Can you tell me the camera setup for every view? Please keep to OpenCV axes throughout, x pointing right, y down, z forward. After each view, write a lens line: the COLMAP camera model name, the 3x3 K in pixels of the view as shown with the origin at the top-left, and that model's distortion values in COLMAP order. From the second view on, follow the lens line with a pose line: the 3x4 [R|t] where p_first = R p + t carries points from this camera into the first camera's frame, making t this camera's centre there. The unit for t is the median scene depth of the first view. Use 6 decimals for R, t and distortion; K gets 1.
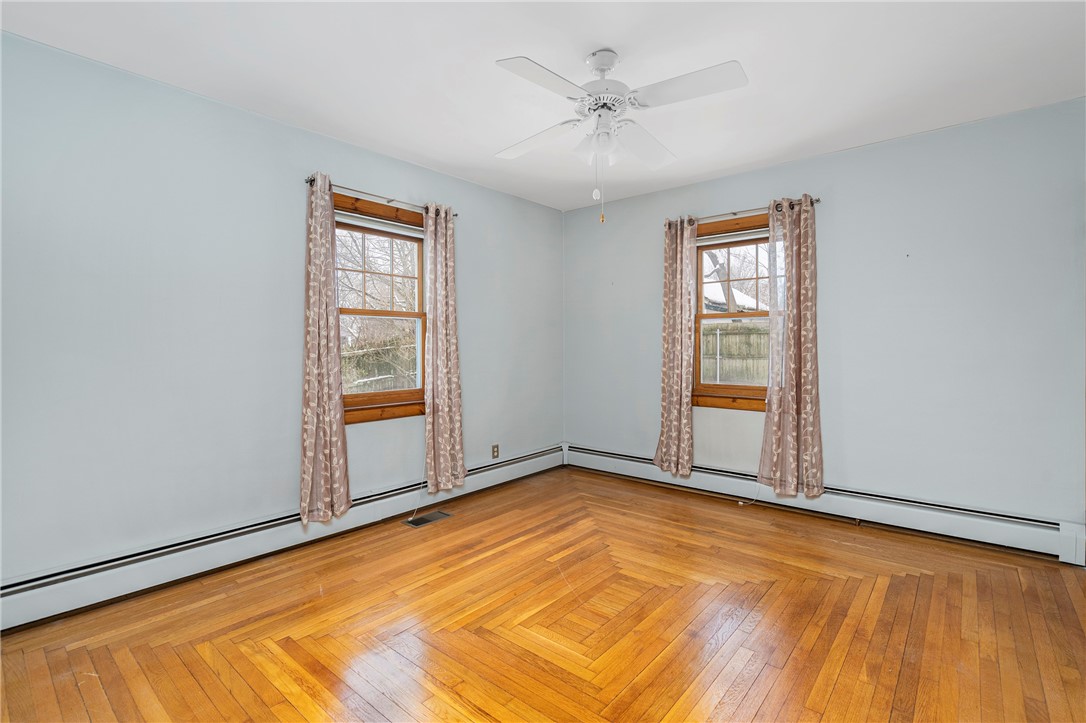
lens RADIAL K [[500.3, 0, 527.1], [0, 500.3, 355.2], [0, 0, 1]] dist [-0.002498, 0.000182]
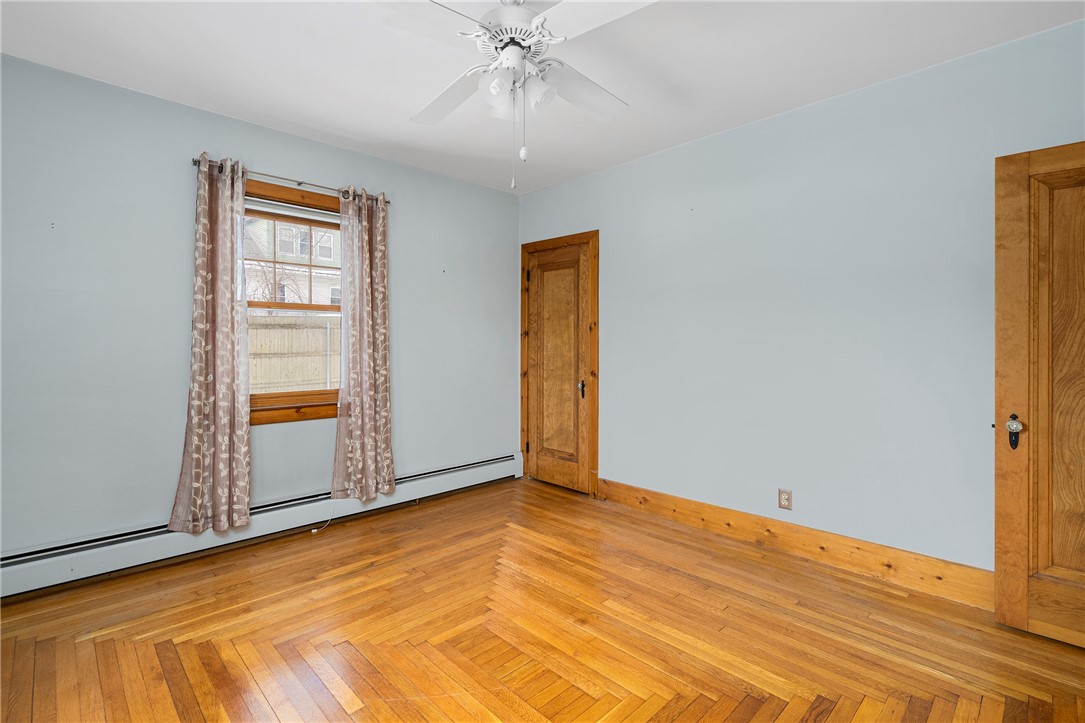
lens RADIAL K [[515.9, 0, 539.8], [0, 515.9, 348.6], [0, 0, 1]] dist [-0.002760, 0.000710]
pose [[0.071743, -0.006733, 0.997400, -0.440421], [0.018138, 0.999821, 0.005445, -0.009193], [-0.997258, 0.017700, 0.071853, 0.598832]]
